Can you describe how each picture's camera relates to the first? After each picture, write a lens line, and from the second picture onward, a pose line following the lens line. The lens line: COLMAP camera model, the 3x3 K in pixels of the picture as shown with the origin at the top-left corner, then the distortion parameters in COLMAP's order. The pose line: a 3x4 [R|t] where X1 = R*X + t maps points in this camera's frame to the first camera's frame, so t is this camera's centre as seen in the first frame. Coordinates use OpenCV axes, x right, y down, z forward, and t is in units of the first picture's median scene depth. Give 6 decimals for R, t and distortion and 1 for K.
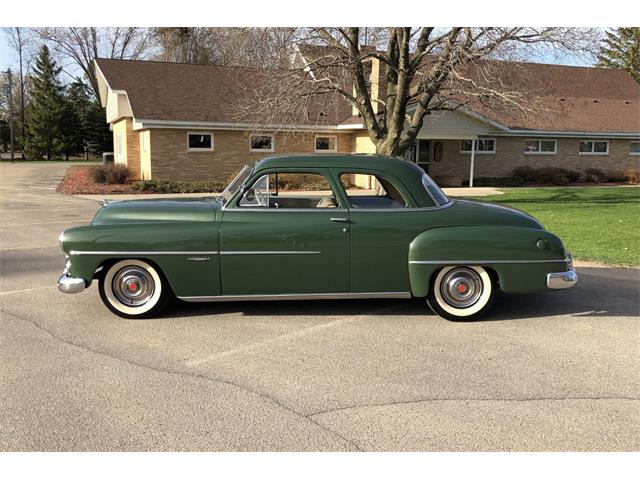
lens RADIAL K [[593.3, 0, 315.1], [0, 593.3, 217.2], [0, 0, 1]] dist [0.073643, -0.040965]
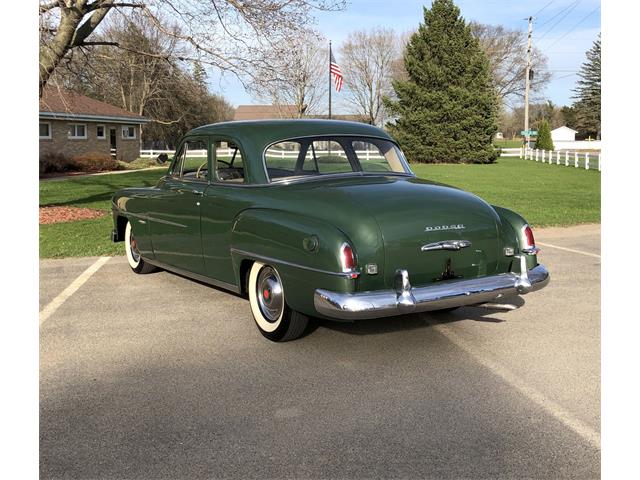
lens RADIAL K [[732.9, 0, 324.9], [0, 732.9, 198.3], [0, 0, 1]] dist [0.043398, 0.000000]
pose [[0.478060, -0.088549, 0.873852, -0.277856], [0.113642, 0.992778, 0.038429, -0.021612], [-0.870944, 0.080935, 0.484670, 0.213357]]
